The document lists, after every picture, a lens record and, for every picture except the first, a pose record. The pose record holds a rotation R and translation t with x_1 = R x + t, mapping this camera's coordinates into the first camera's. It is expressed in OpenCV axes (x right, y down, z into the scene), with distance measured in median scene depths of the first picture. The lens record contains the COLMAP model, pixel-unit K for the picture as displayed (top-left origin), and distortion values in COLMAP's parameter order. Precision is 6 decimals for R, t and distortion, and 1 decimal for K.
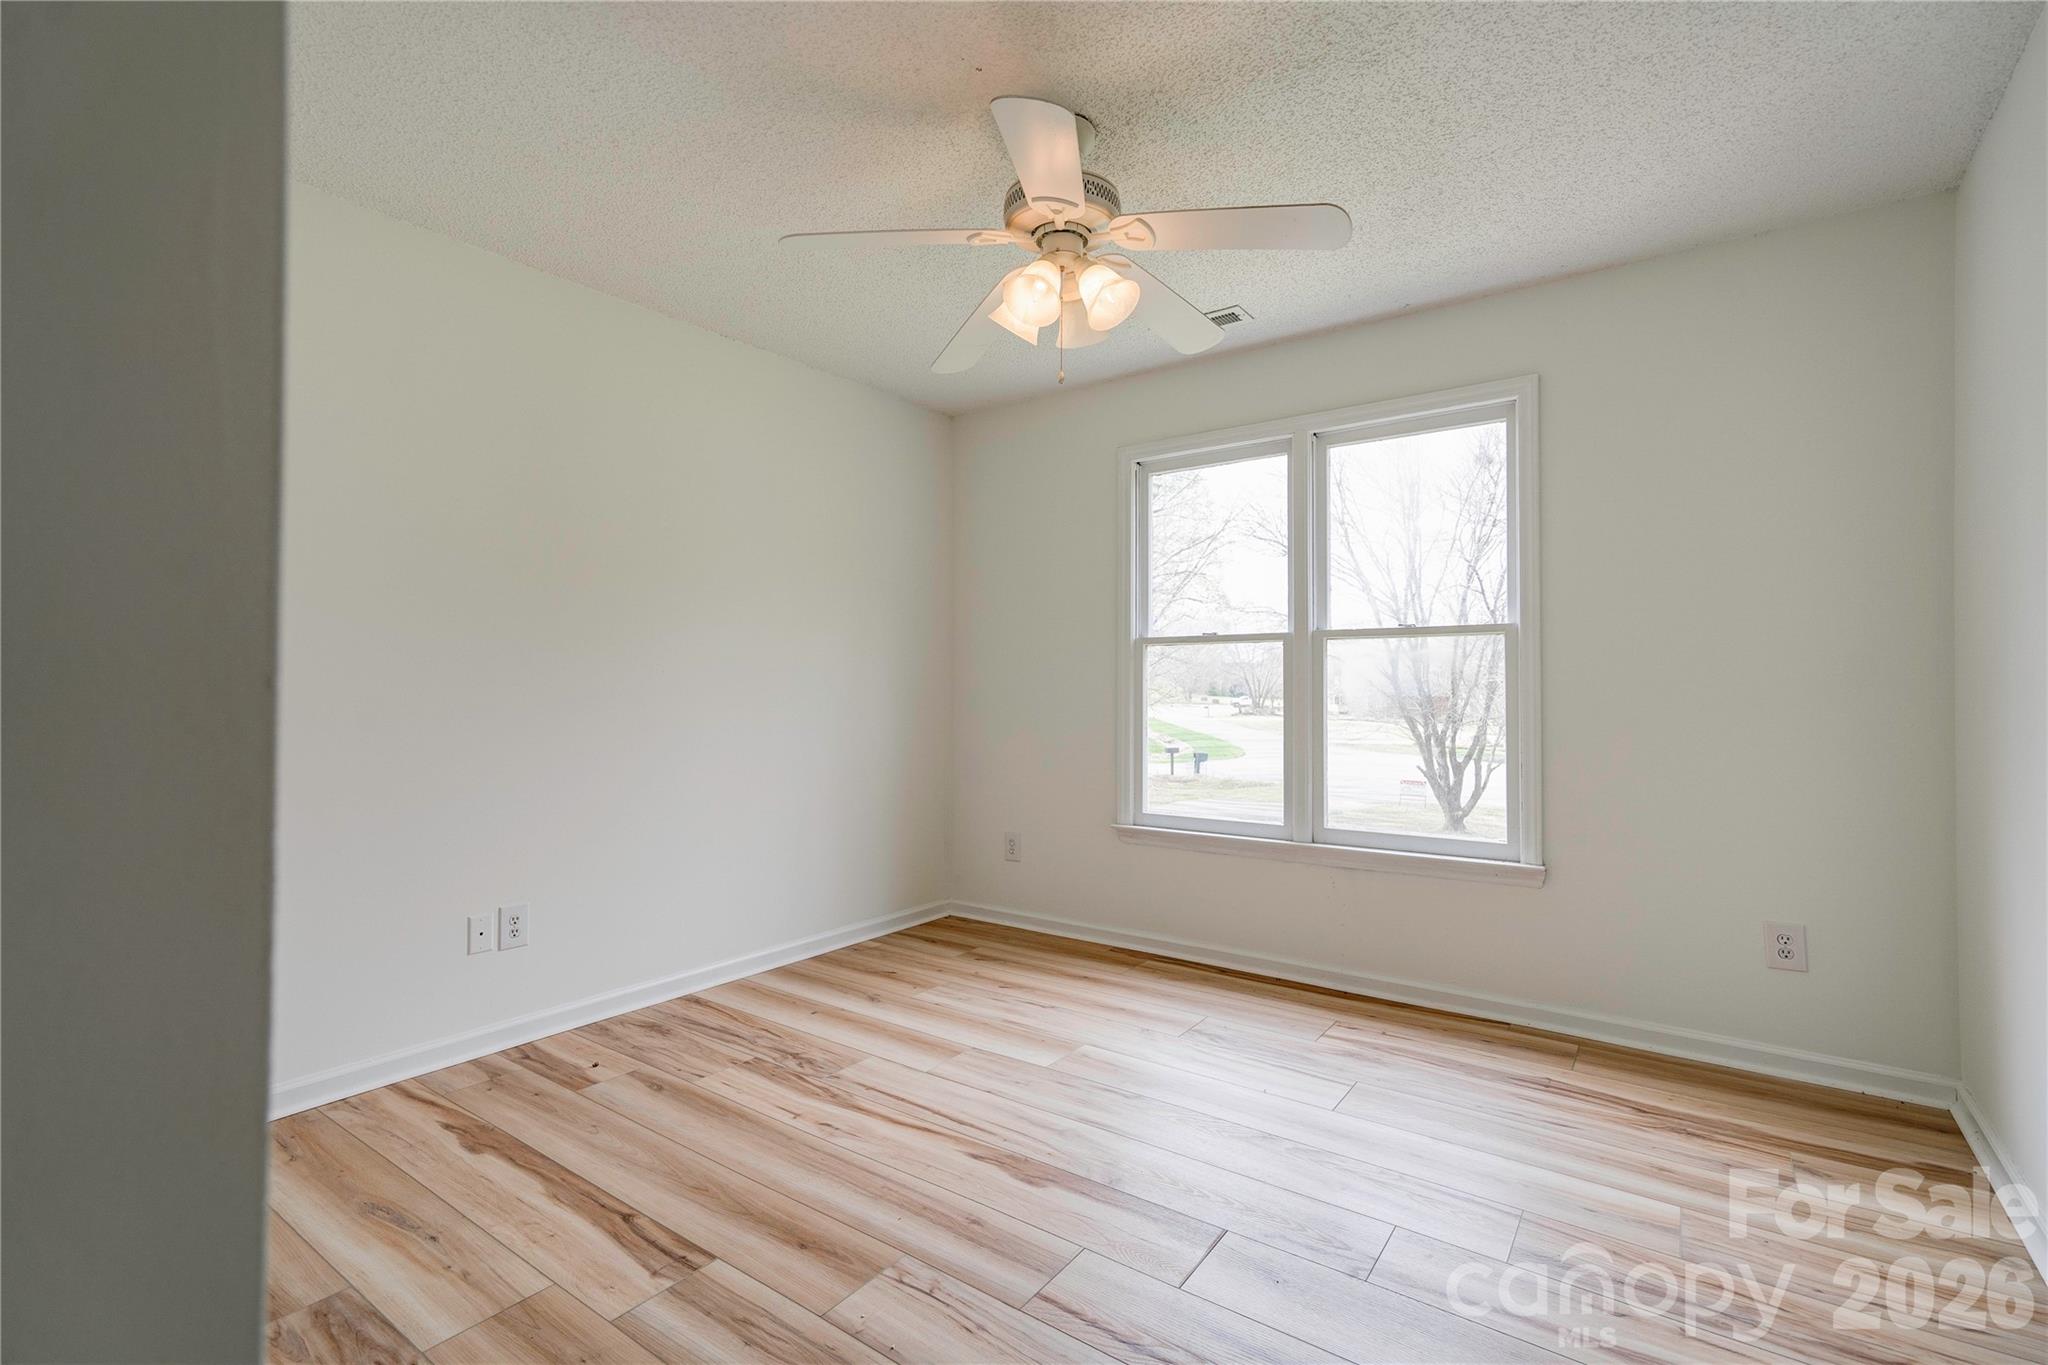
lens RADIAL K [[930.3, 0, 985.2], [0, 930.3, 685.9], [0, 0, 1]] dist [-0.001726, 0.007220]
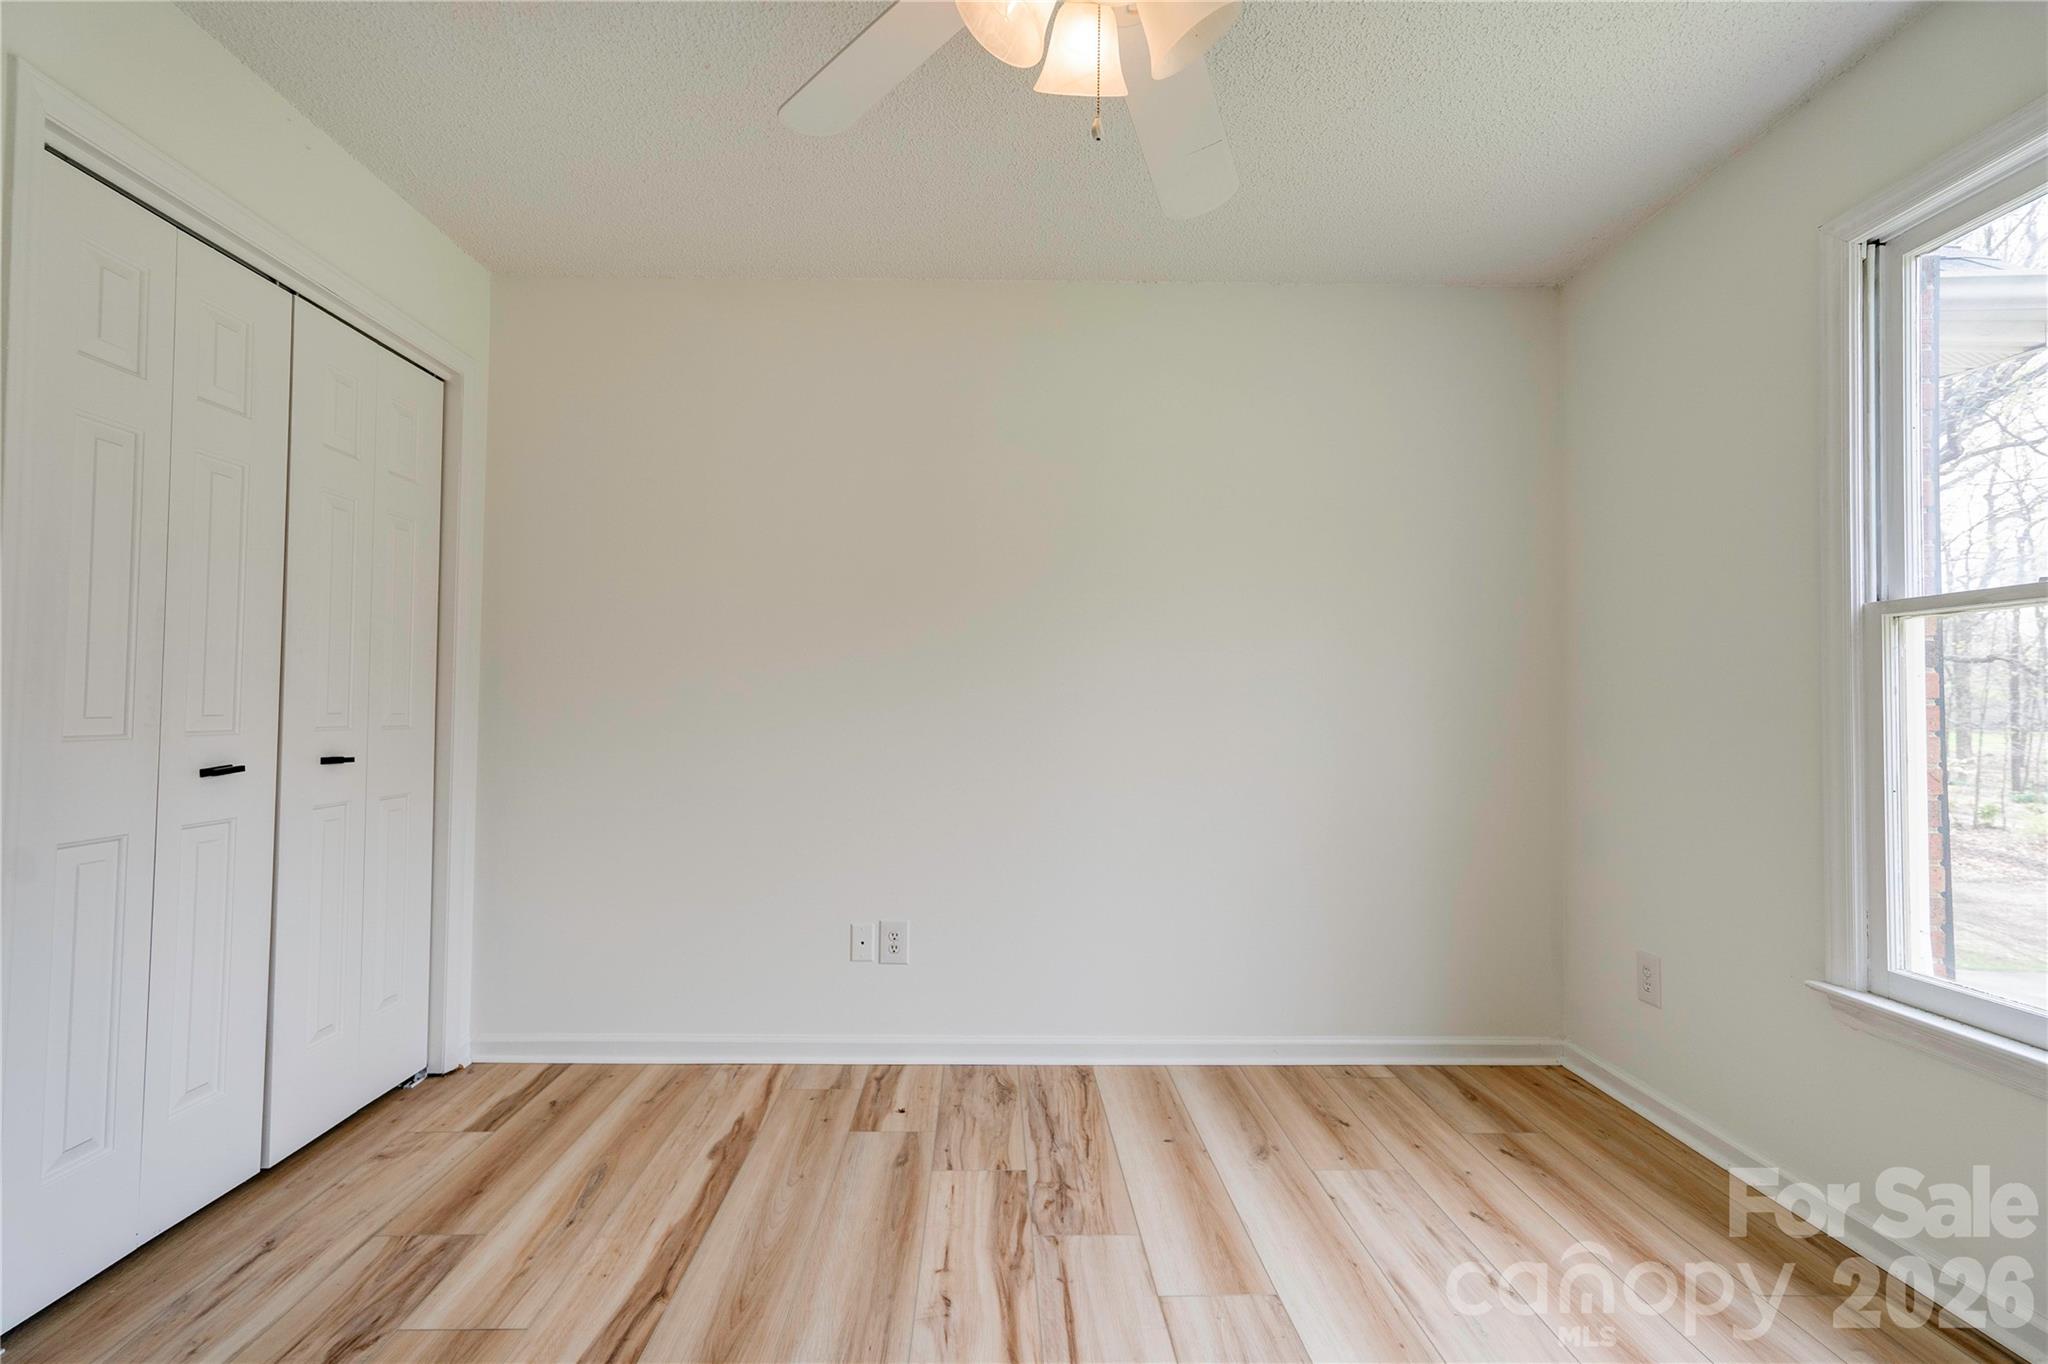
lens RADIAL K [[930.3, 0, 1027.9], [0, 930.3, 685.9], [0, 0, 1]] dist [-0.001726, 0.007220]
pose [[0.620731, -0.015826, -0.783864, 0.364552], [-0.003887, 0.999722, -0.023262, 0.006326], [0.784014, 0.017486, 0.620496, 0.483353]]
